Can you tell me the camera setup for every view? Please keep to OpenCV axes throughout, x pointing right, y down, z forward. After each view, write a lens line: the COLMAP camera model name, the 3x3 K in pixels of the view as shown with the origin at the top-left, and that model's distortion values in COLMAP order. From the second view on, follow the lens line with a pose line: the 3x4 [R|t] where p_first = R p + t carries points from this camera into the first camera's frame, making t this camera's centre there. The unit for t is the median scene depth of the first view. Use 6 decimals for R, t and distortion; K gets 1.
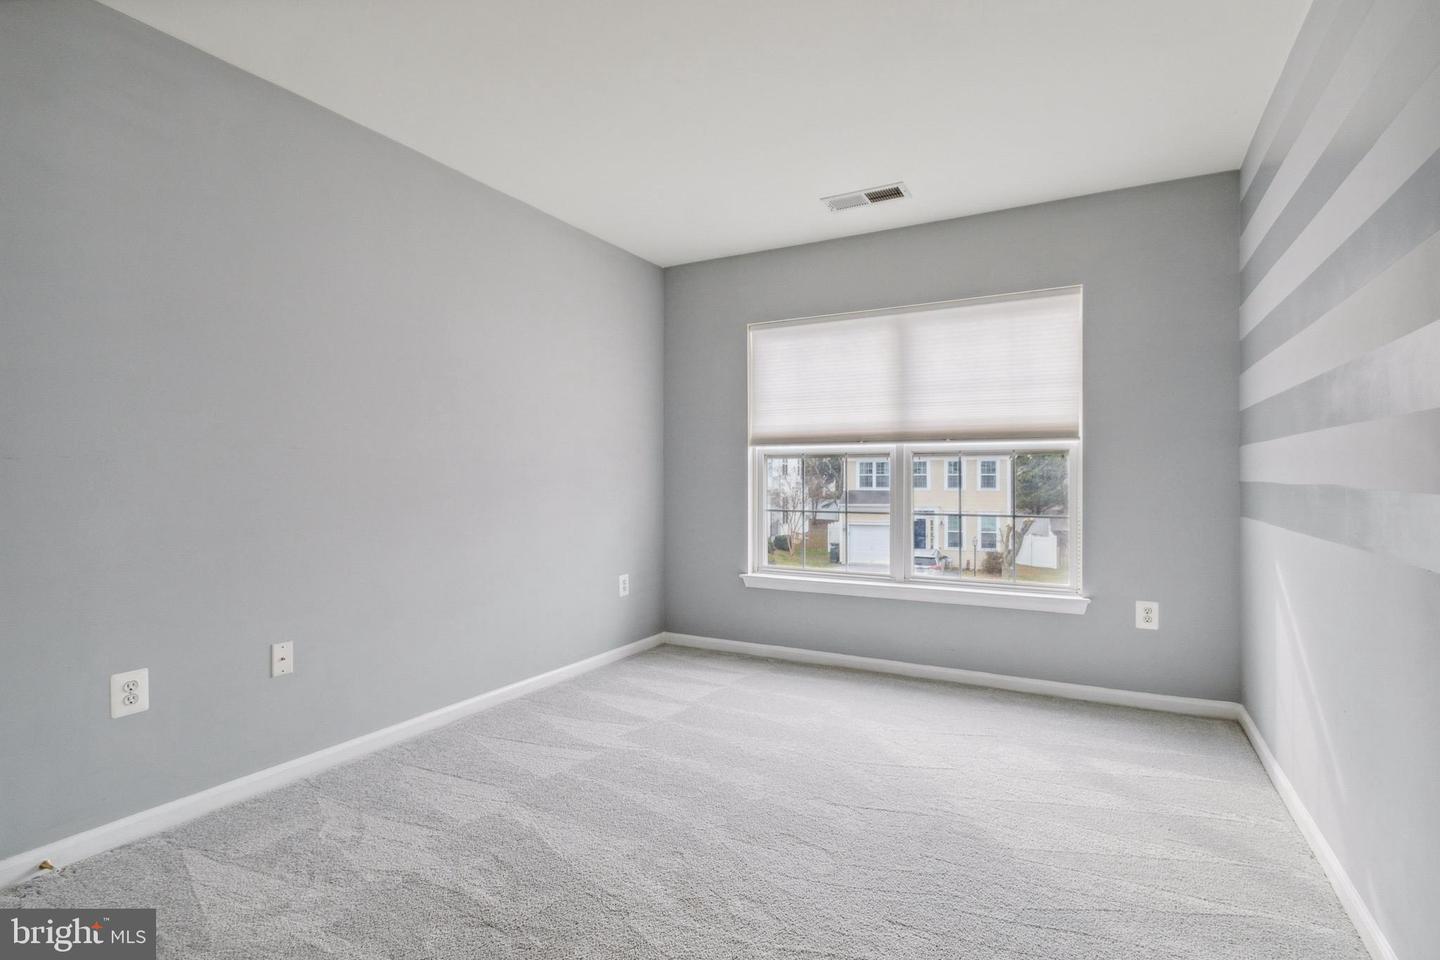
lens RADIAL K [[680.1, 0, 720.3], [0, 680.1, 489.4], [0, 0, 1]] dist [0.001863, -0.000072]
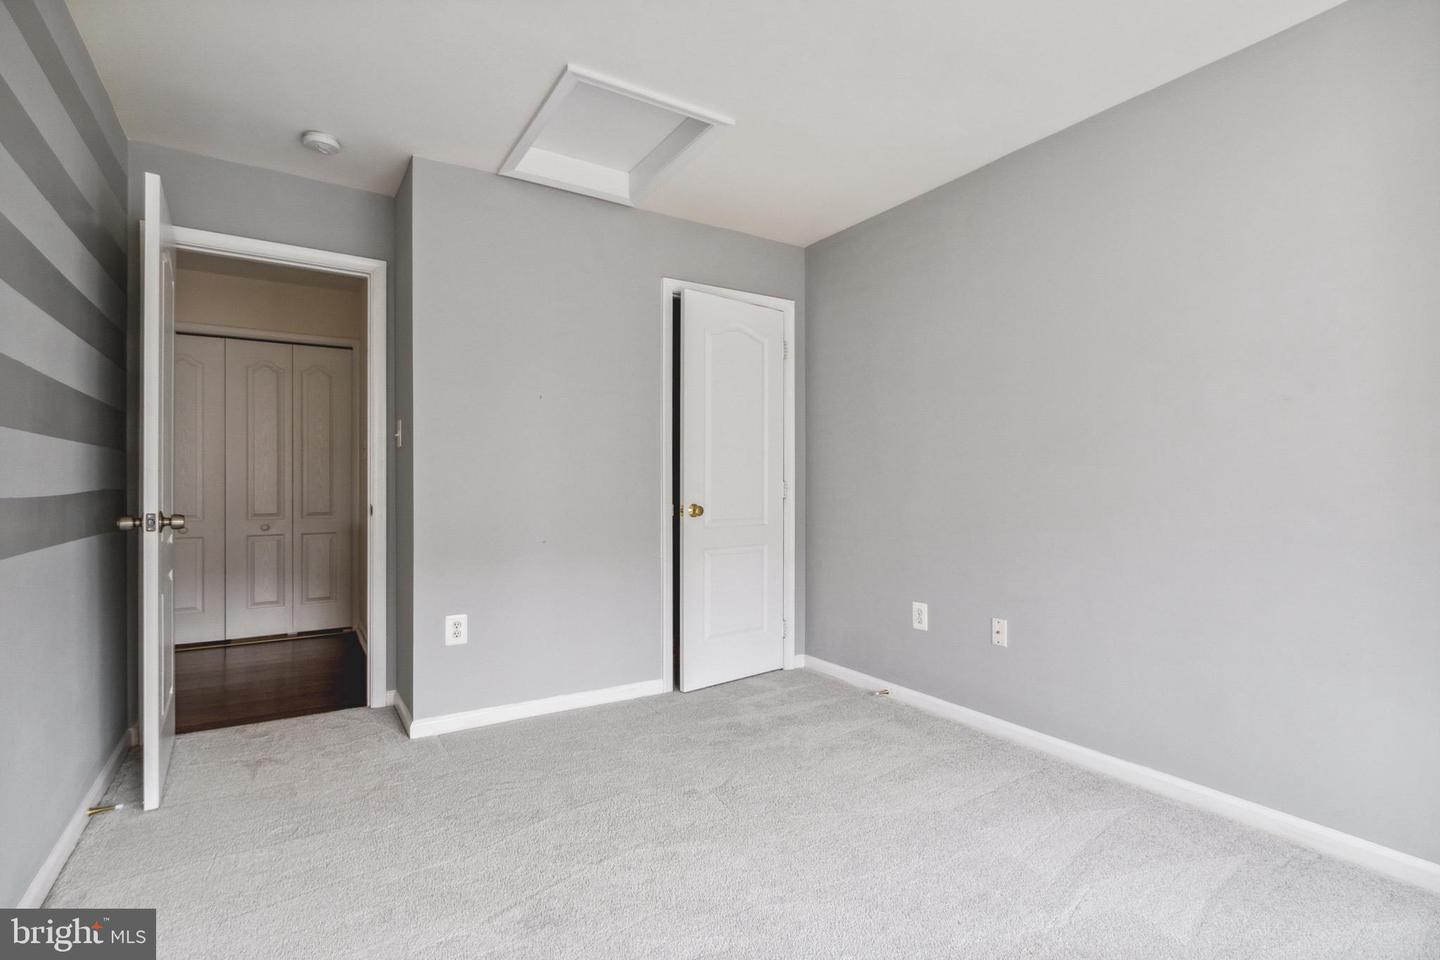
lens RADIAL K [[680.1, 0, 720.3], [0, 680.1, 489.4], [0, 0, 1]] dist [0.001863, -0.000072]
pose [[-0.471889, 0.013807, -0.881550, 0.661028], [-0.006204, 0.999801, 0.018980, -0.025151], [0.881636, 0.014426, -0.471709, 1.143912]]
